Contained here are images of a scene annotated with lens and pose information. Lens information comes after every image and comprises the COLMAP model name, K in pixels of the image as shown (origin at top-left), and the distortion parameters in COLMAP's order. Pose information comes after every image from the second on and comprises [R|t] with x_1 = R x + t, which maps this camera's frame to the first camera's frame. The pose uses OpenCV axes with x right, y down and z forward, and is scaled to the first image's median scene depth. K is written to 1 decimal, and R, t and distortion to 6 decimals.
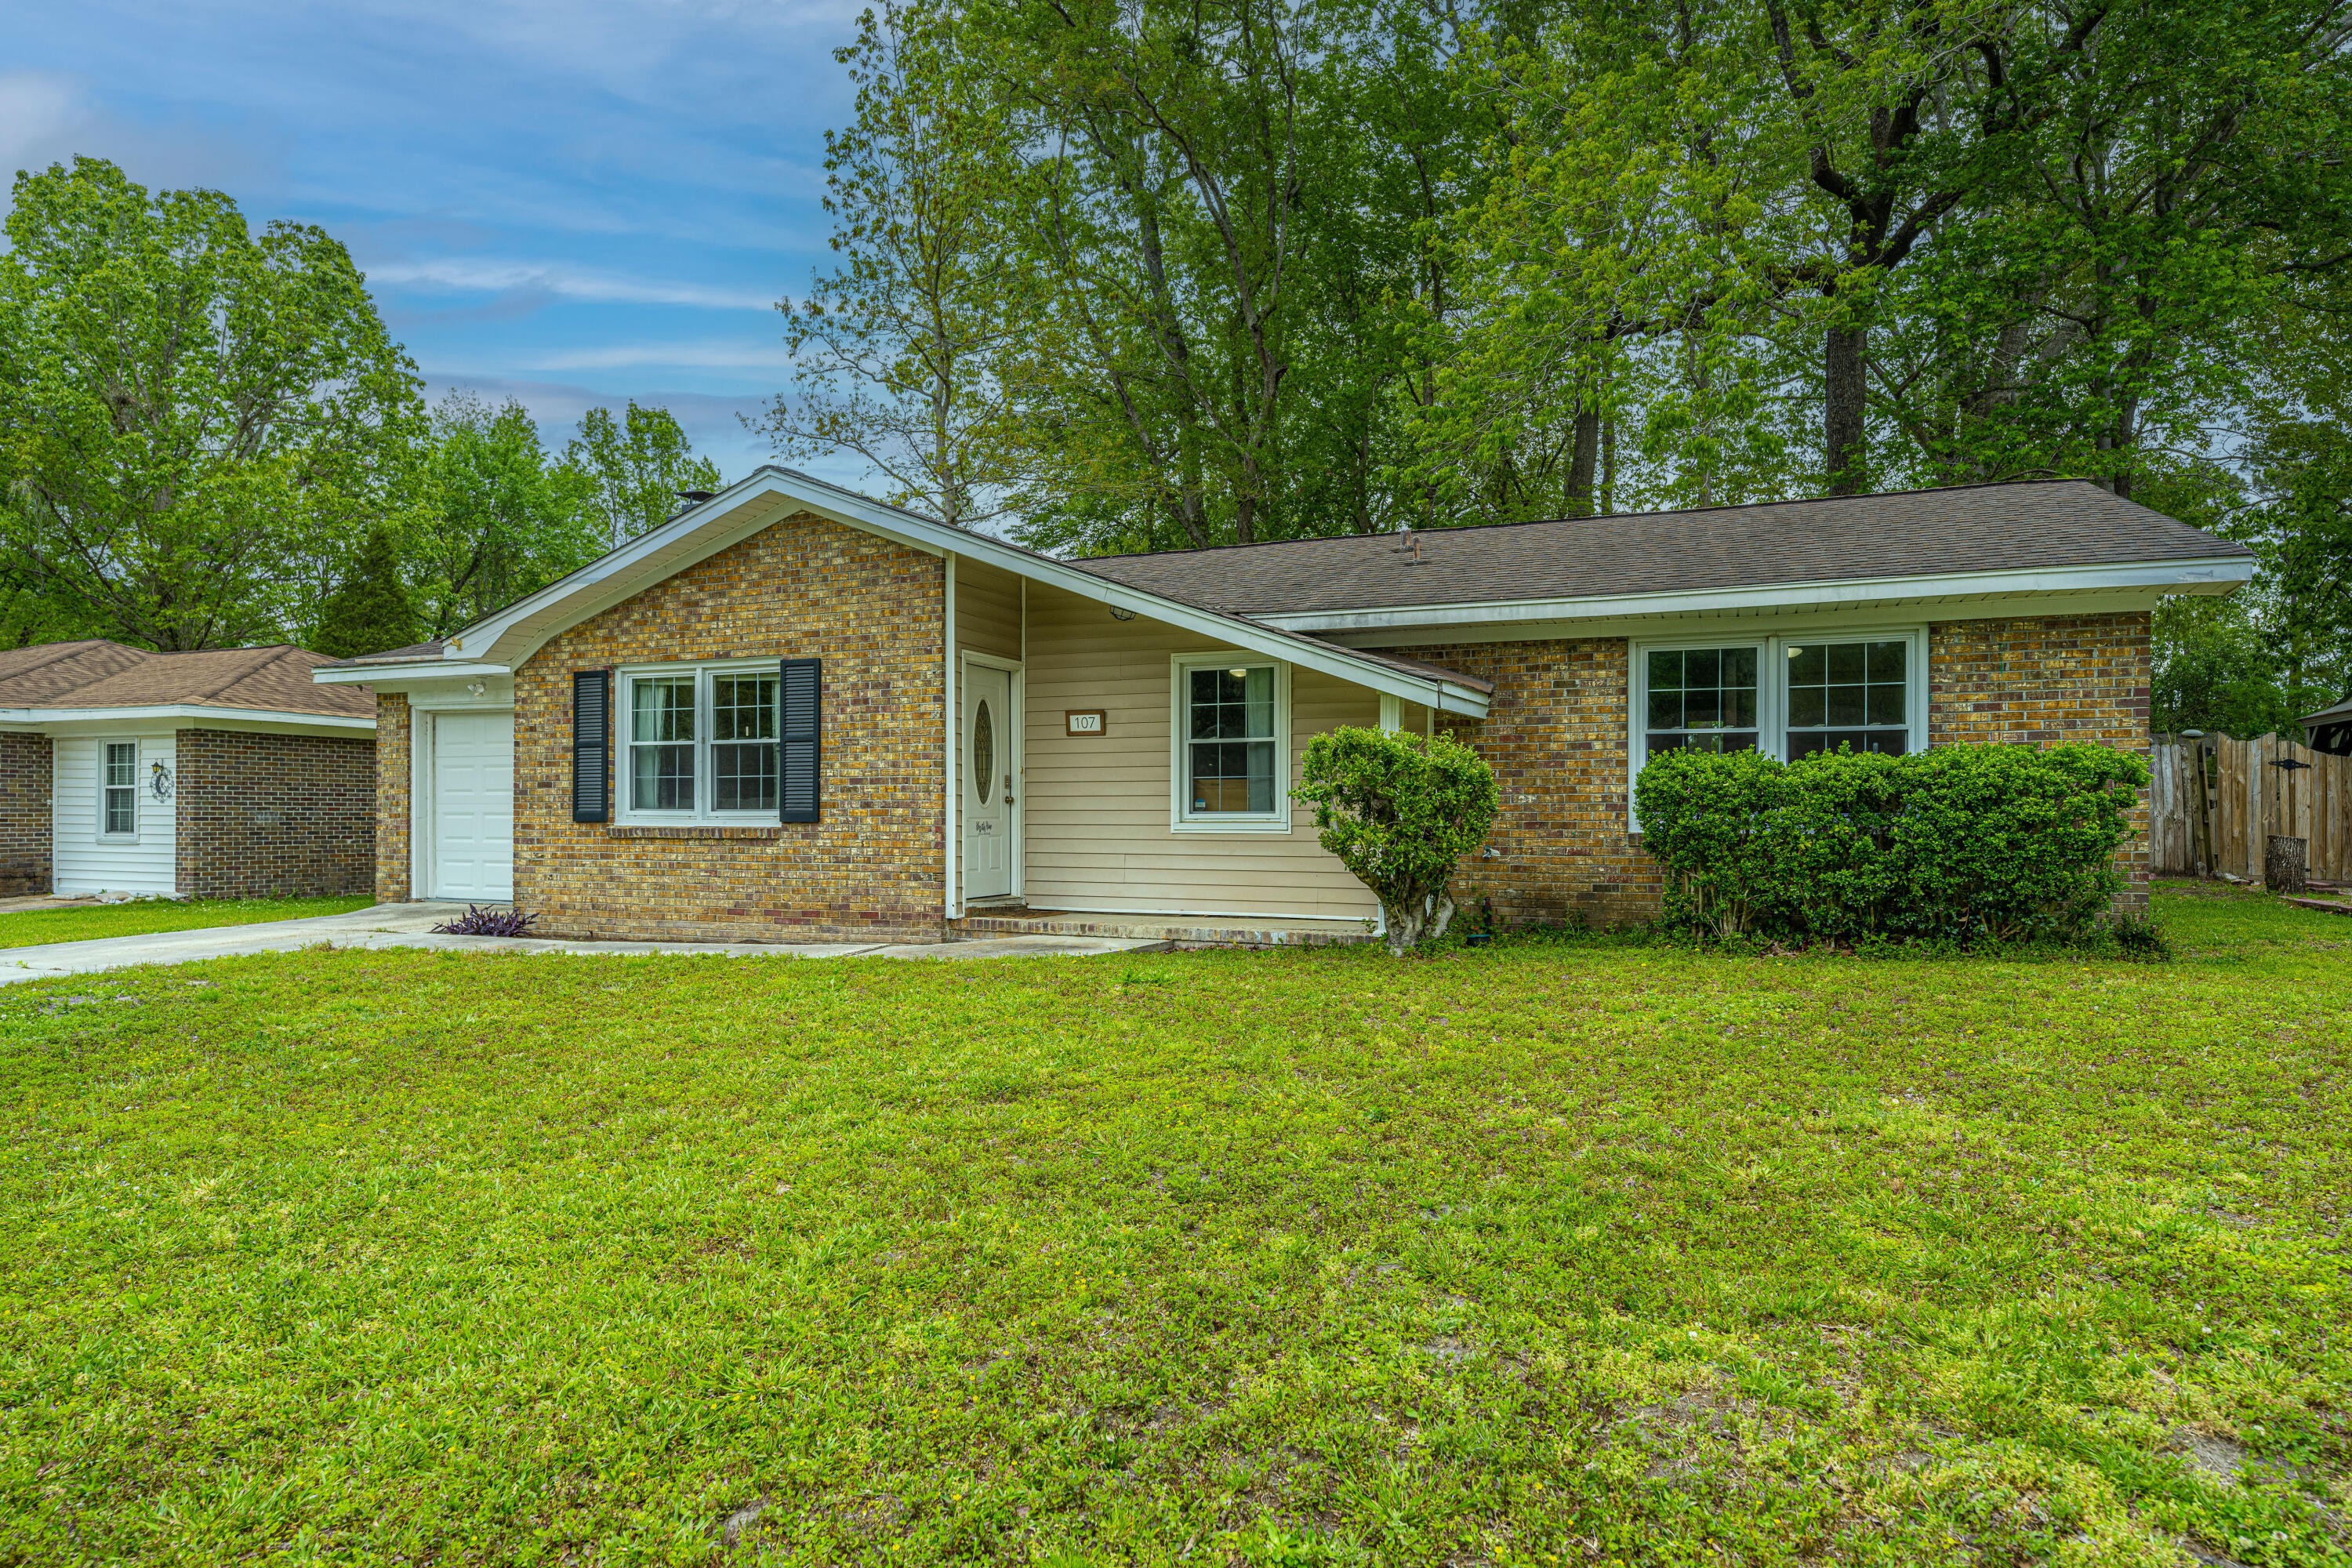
lens RADIAL K [[1286.5, 0, 1171.3], [0, 1286.5, 806.0], [0, 0, 1]] dist [-0.001836, -0.000072]
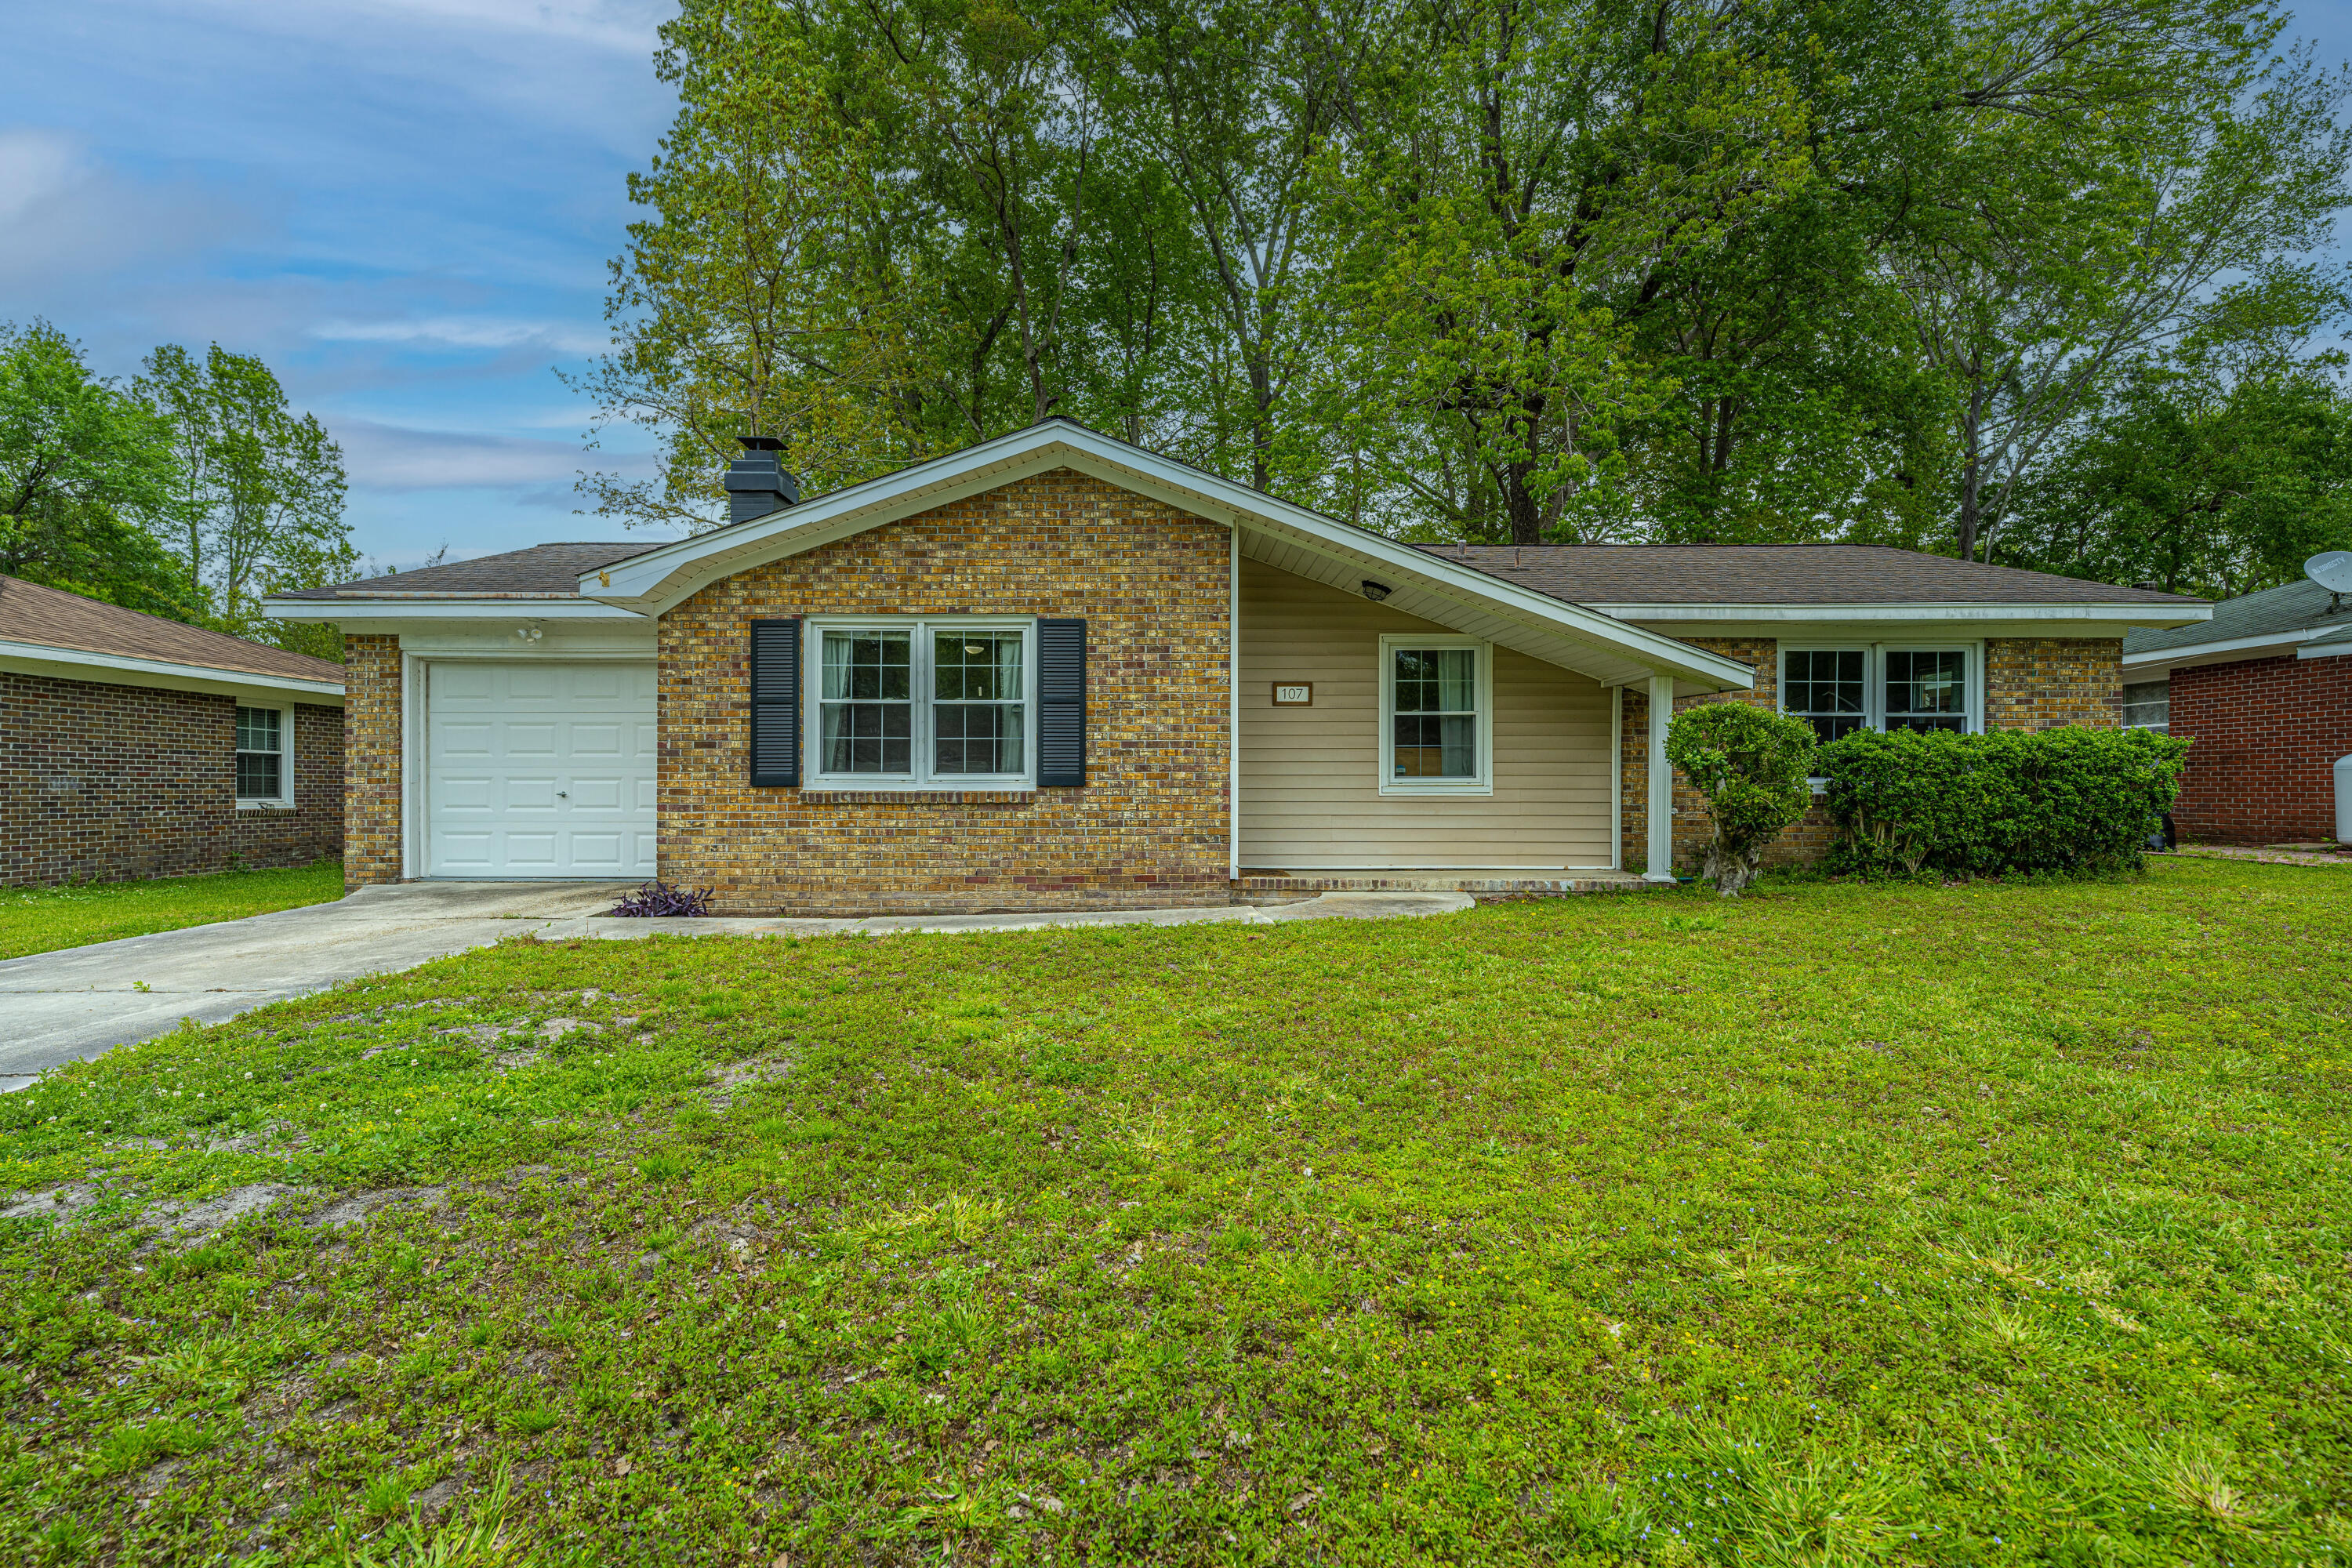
lens RADIAL K [[1057.7, 0, 1177.5], [0, 1057.7, 783.9], [0, 0, 1]] dist [-0.000854, -0.000089]
pose [[0.928263, 0.000377, 0.371924, -0.493783], [-0.002242, 0.999987, 0.004582, 0.006985], [-0.371917, -0.005087, 0.928252, 0.216256]]
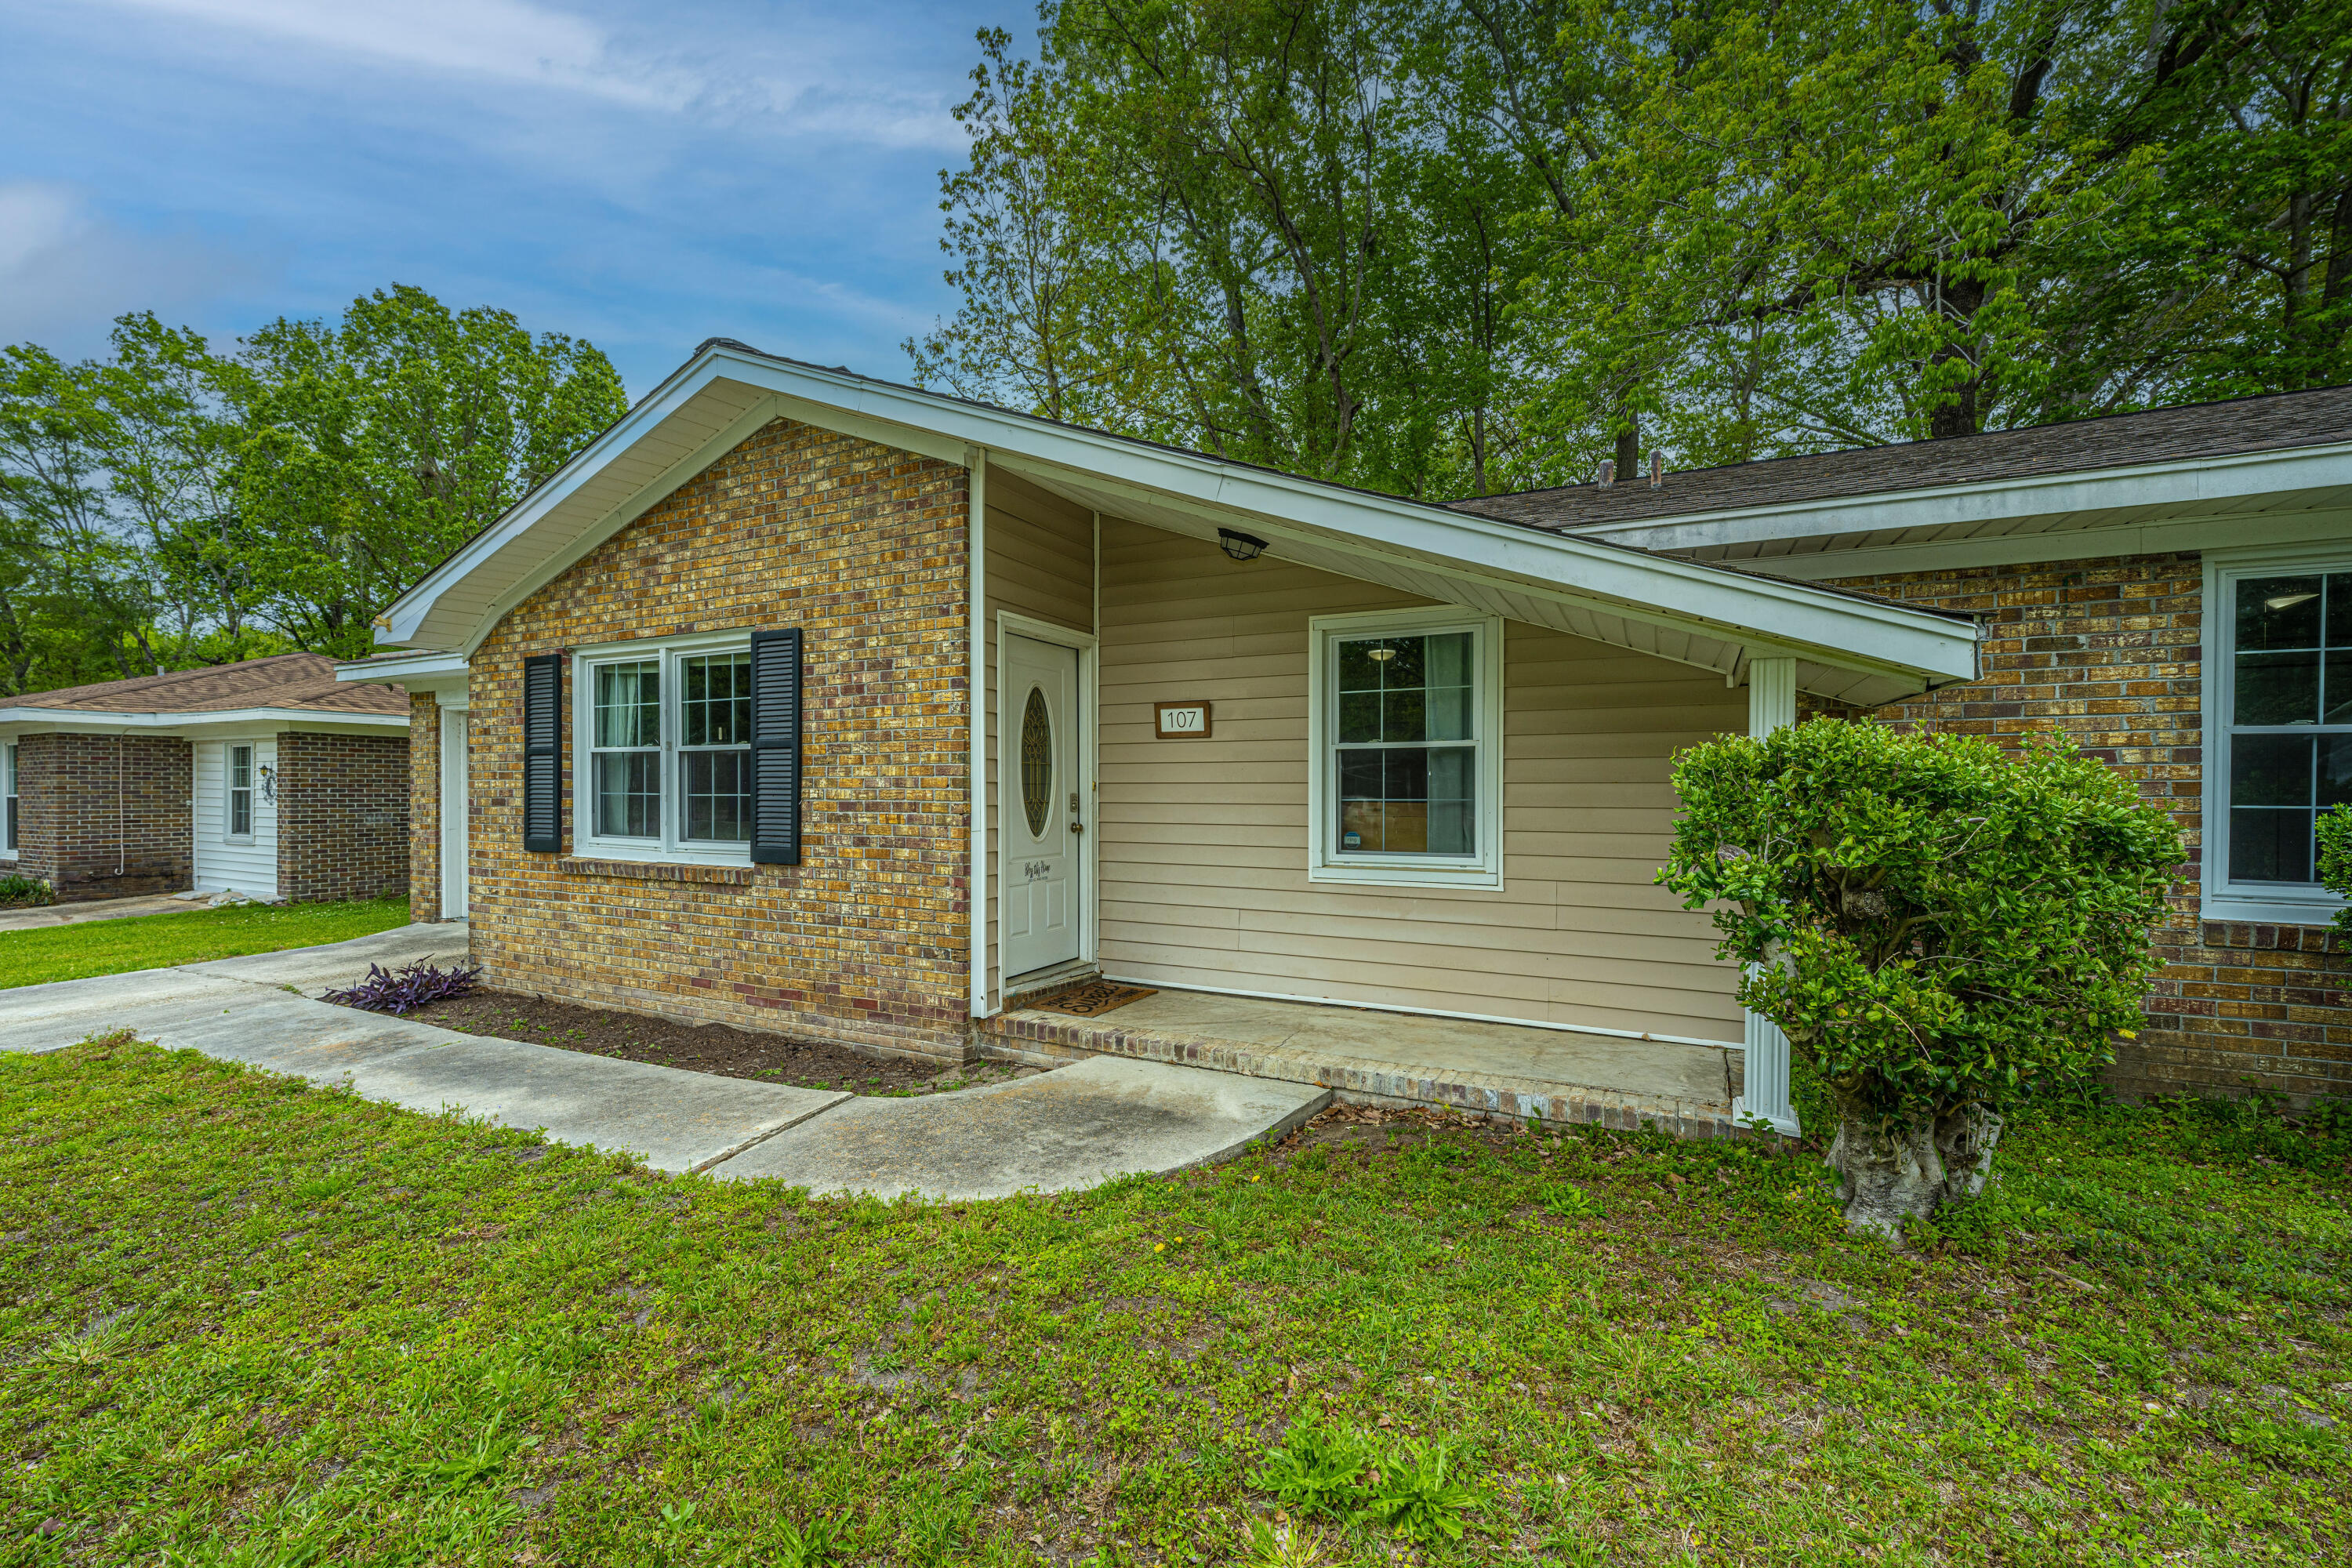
lens RADIAL K [[949.4, 0, 1167.2], [0, 949.4, 794.7], [0, 0, 1]] dist [-0.002411, -0.000010]
pose [[0.996751, 0.001544, -0.080531, -0.033843], [-0.000728, 0.999948, 0.010150, -0.029495], [0.080543, -0.010059, 0.996700, 0.490471]]
